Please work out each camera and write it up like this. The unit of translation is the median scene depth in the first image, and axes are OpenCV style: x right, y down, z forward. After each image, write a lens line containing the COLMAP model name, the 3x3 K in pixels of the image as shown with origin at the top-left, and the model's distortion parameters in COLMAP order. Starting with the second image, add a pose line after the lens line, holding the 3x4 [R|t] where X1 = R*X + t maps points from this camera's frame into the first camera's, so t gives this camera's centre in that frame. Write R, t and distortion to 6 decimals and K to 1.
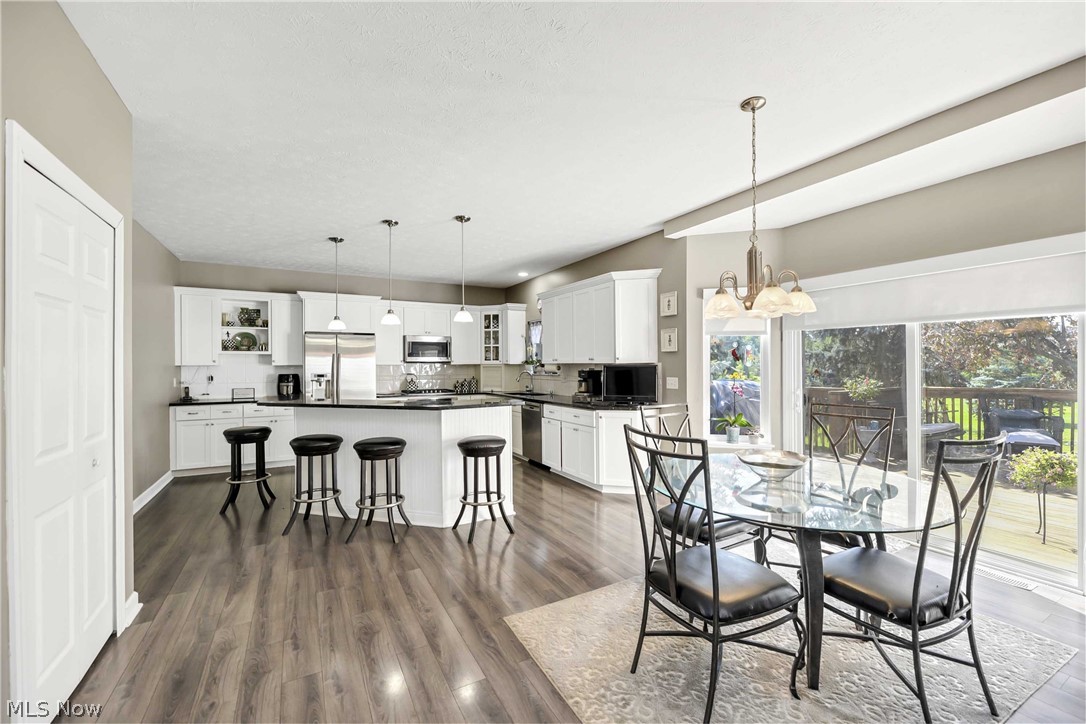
lens RADIAL K [[466.3, 0, 543.7], [0, 466.3, 367.5], [0, 0, 1]] dist [-0.002267, -0.000982]
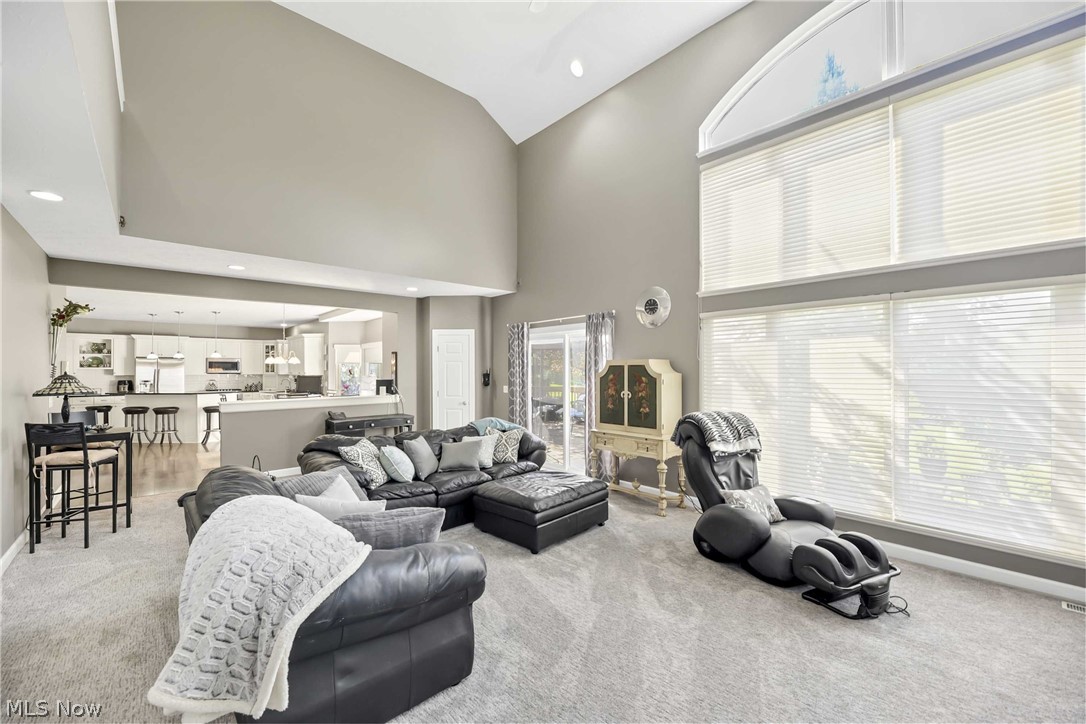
lens RADIAL K [[466.1, 0, 640.8], [0, 466.1, 366.9], [0, 0, 1]] dist [-0.000551, -0.010464]
pose [[0.948179, -0.001280, 0.317735, 0.783921], [0.003549, 0.999972, -0.006565, -0.019105], [-0.317717, 0.007352, 0.948157, -1.316765]]
